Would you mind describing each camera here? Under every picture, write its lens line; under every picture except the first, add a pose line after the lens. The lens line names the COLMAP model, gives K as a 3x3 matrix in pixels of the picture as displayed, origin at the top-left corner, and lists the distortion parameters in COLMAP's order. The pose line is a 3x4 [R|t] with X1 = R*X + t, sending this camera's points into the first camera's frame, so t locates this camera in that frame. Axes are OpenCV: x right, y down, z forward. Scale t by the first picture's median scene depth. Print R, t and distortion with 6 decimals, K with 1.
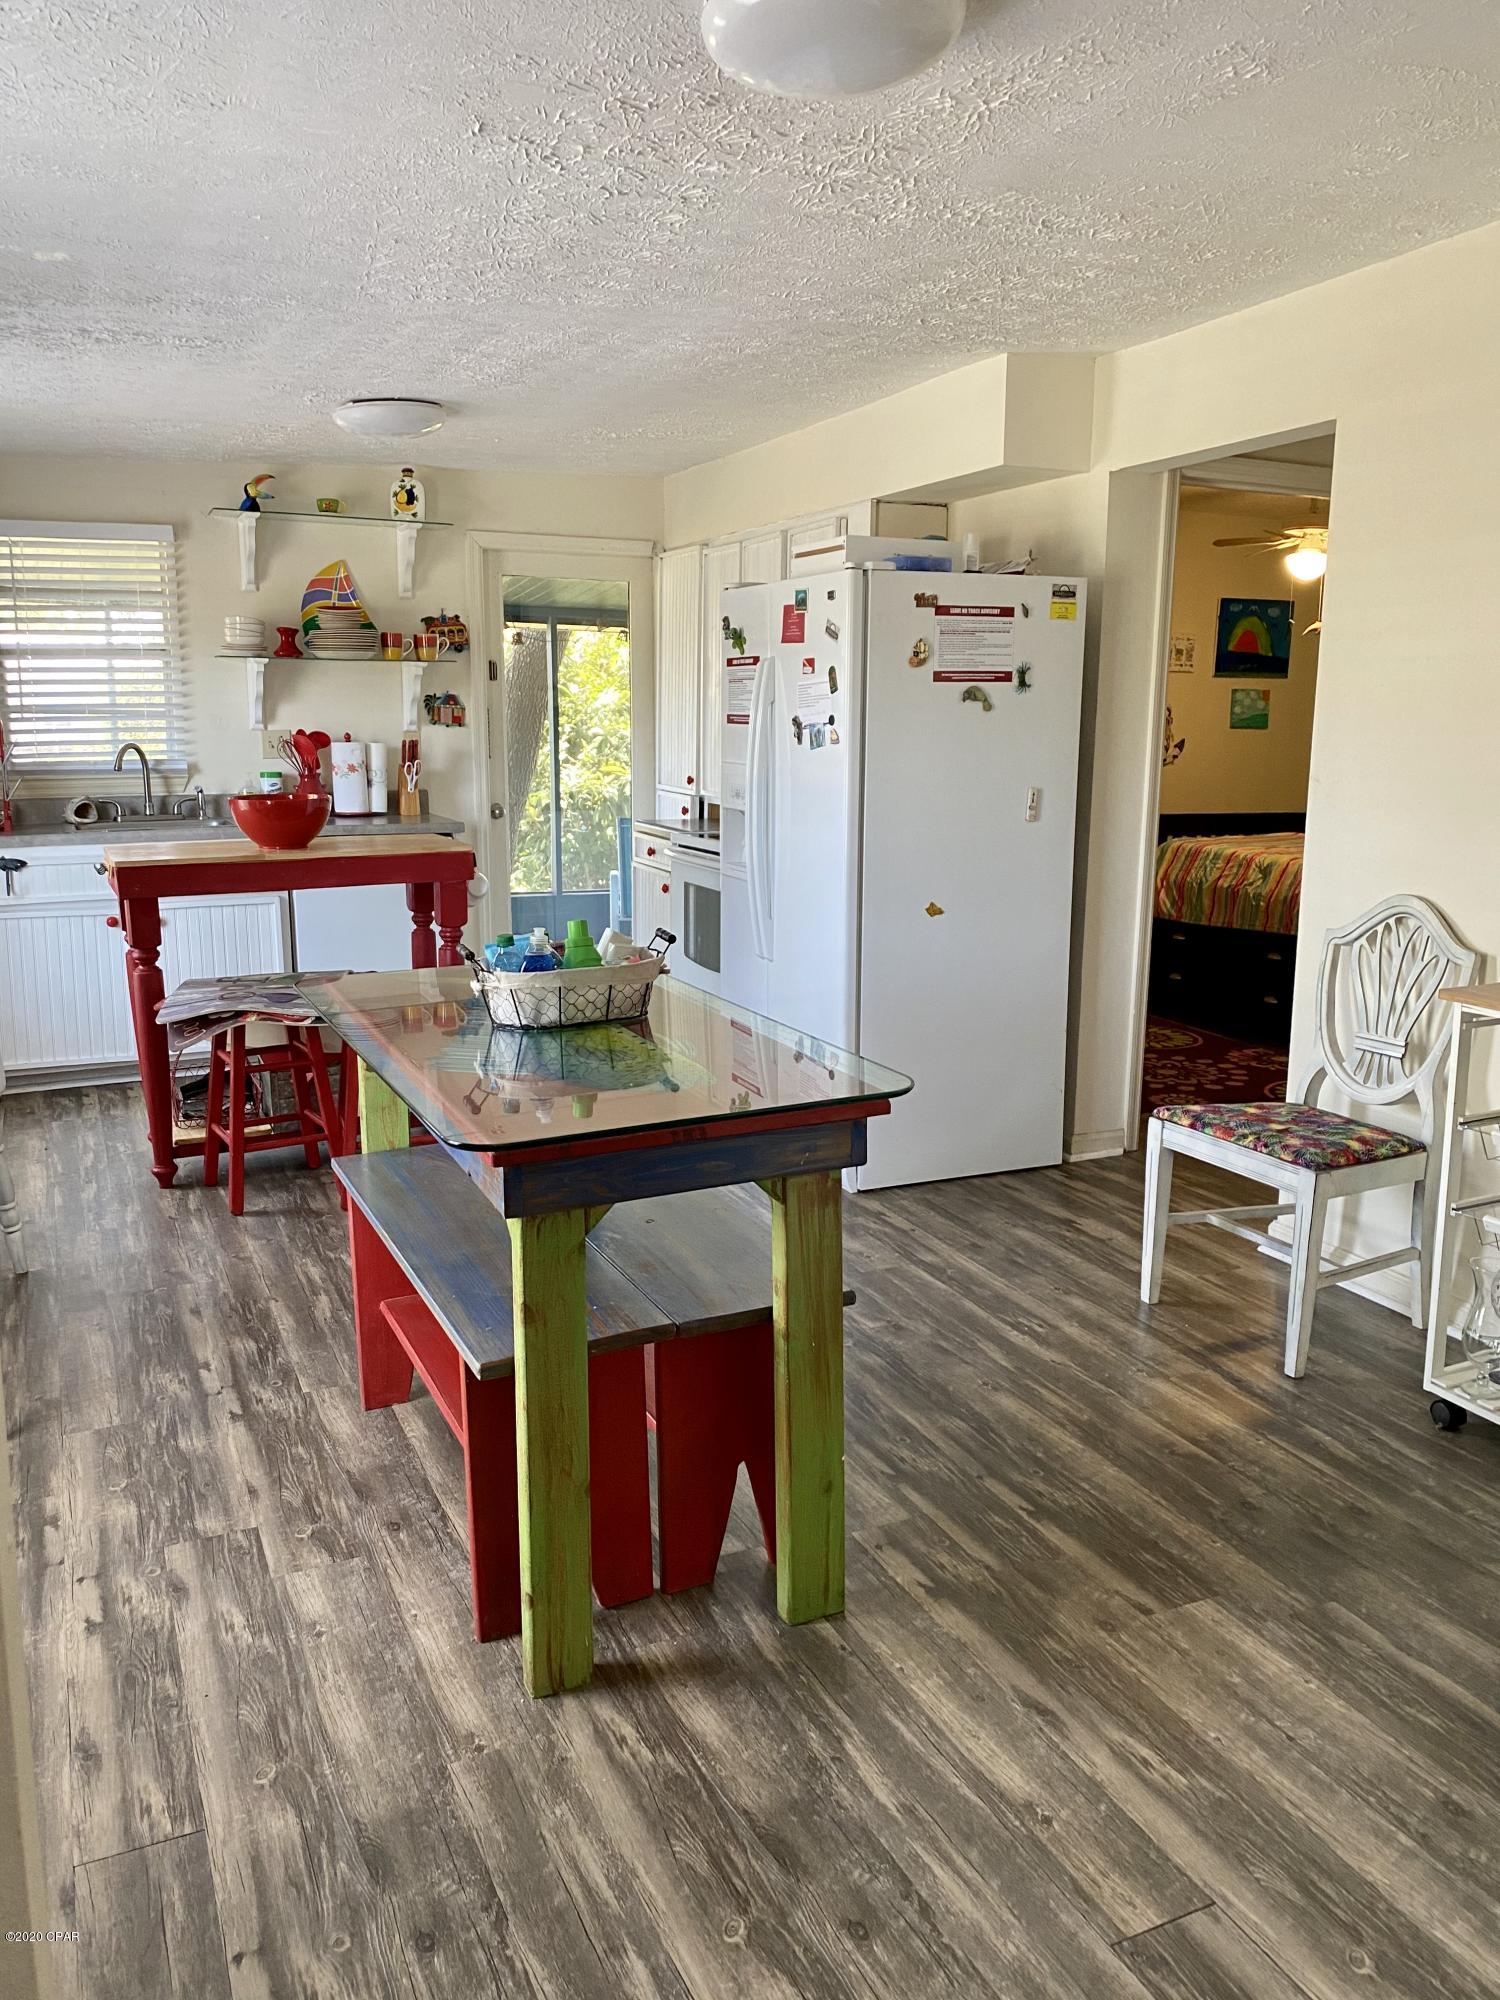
lens RADIAL K [[1537.5, 0, 746.7], [0, 1537.5, 998.7], [0, 0, 1]] dist [-0.015633, 0.011825]
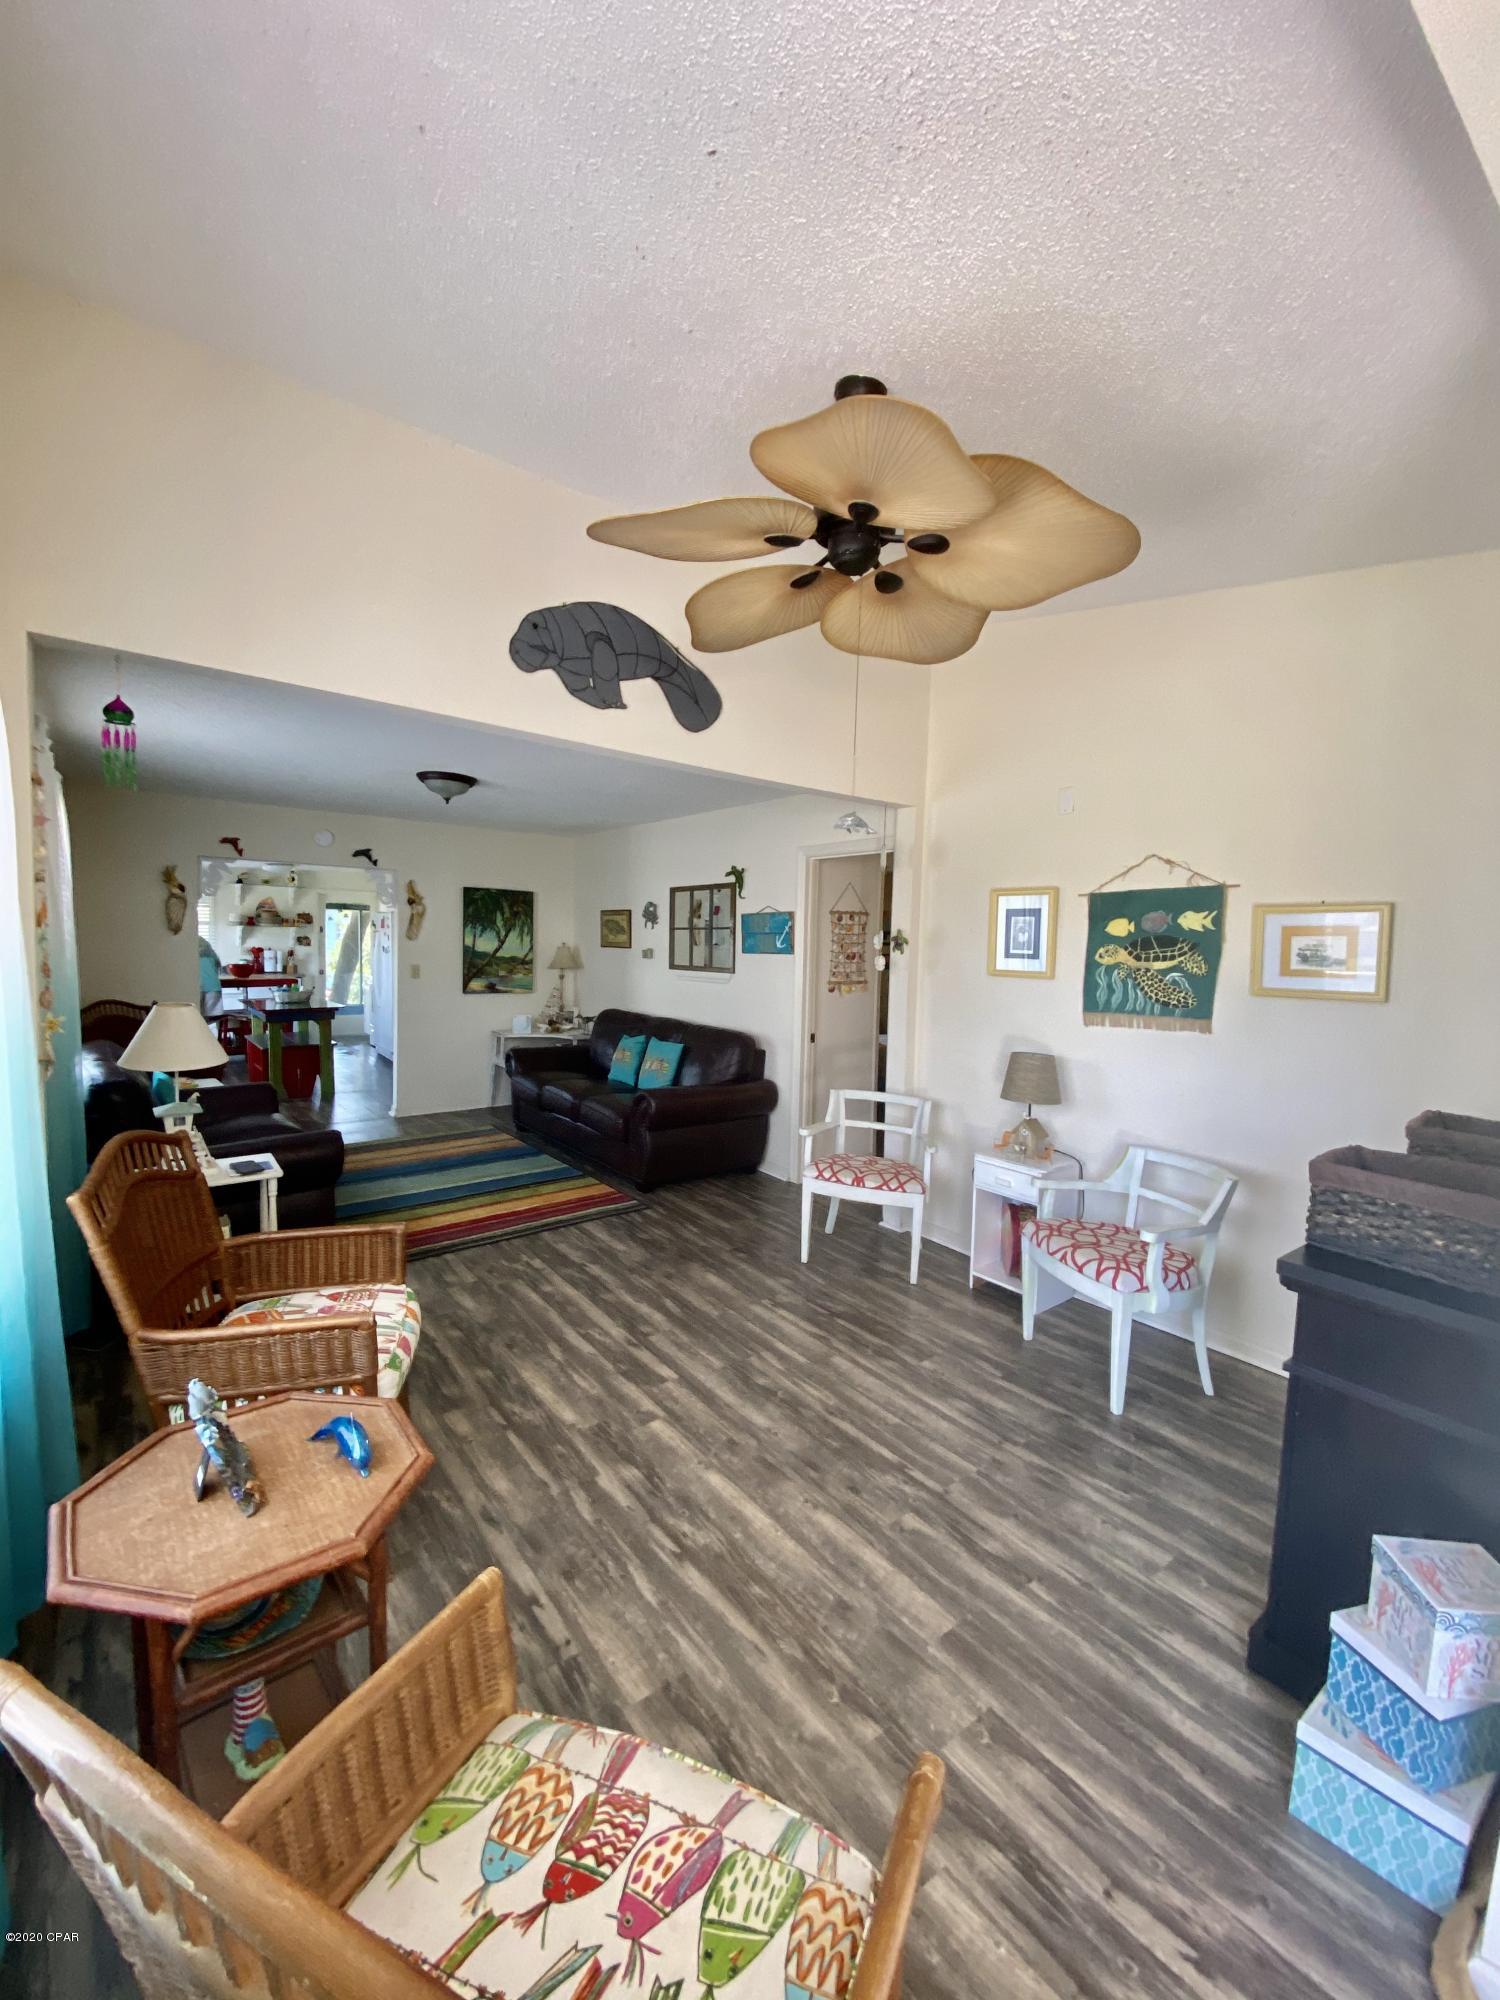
lens RADIAL K [[821.3, 0, 744.5], [0, 821.3, 982.1], [0, 0, 1]] dist [0.000586, -0.012152]
pose [[0.973923, 0.003330, 0.226852, 0.339439], [0.027397, 0.990849, -0.132167, 0.163529], [-0.225217, 0.134935, 0.964920, -0.936720]]
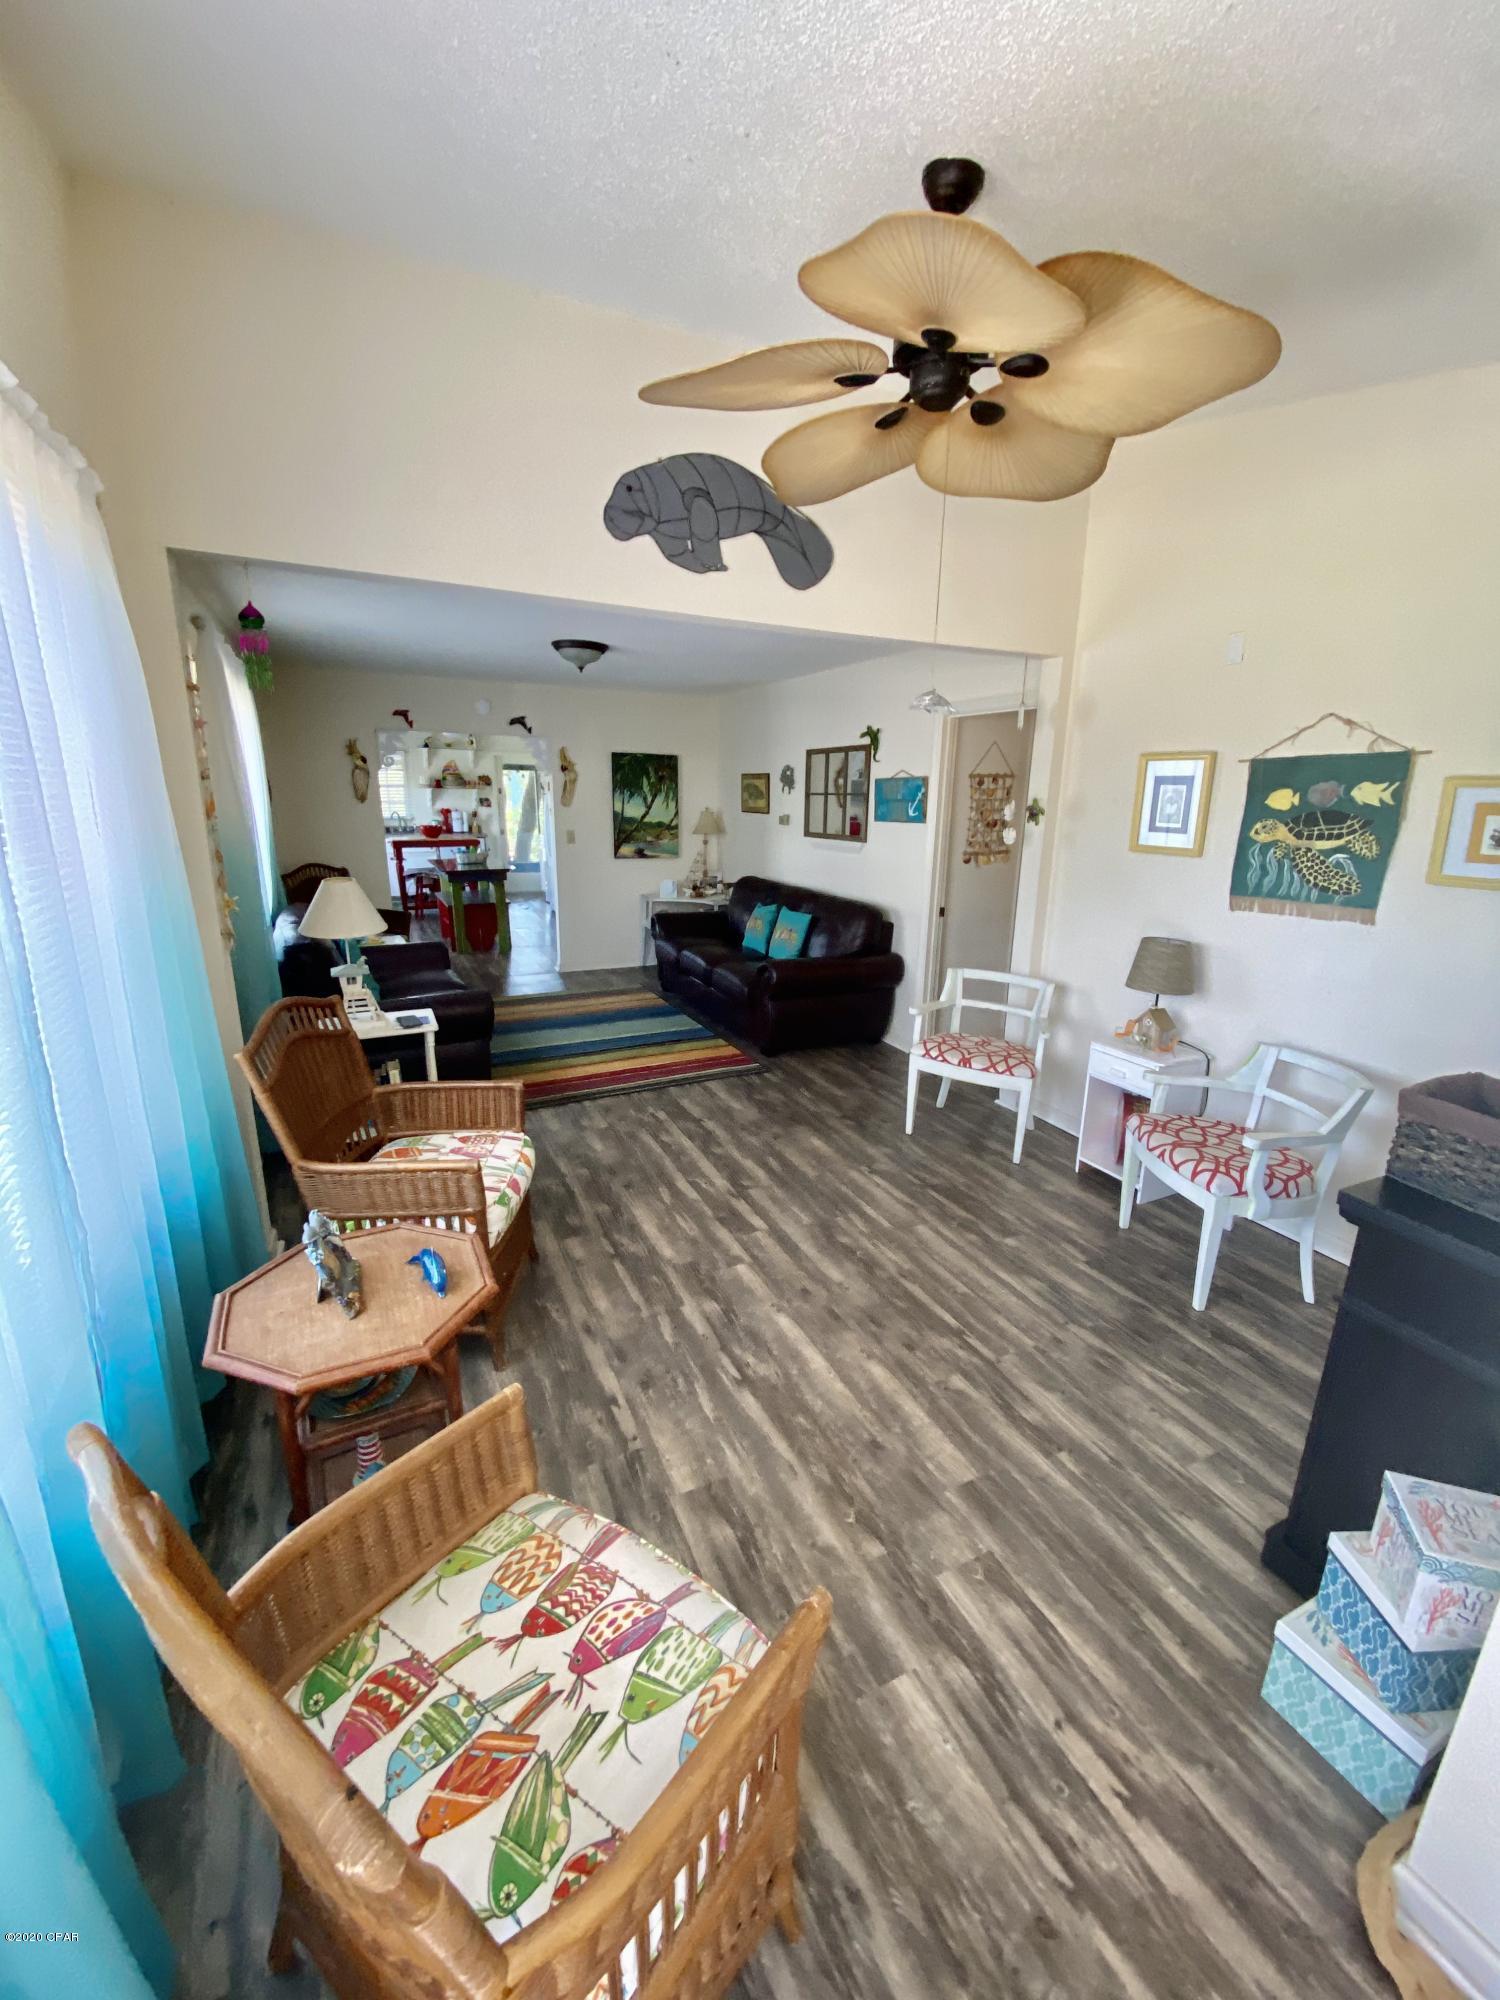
lens RADIAL K [[821.3, 0, 740.9], [0, 821.3, 987.0], [0, 0, 1]] dist [0.000586, -0.012152]
pose [[0.999867, 0.000350, 0.016318, 0.375320], [-0.001118, 0.998893, 0.047036, 0.151657], [-0.016284, -0.047048, 0.998760, -0.947221]]
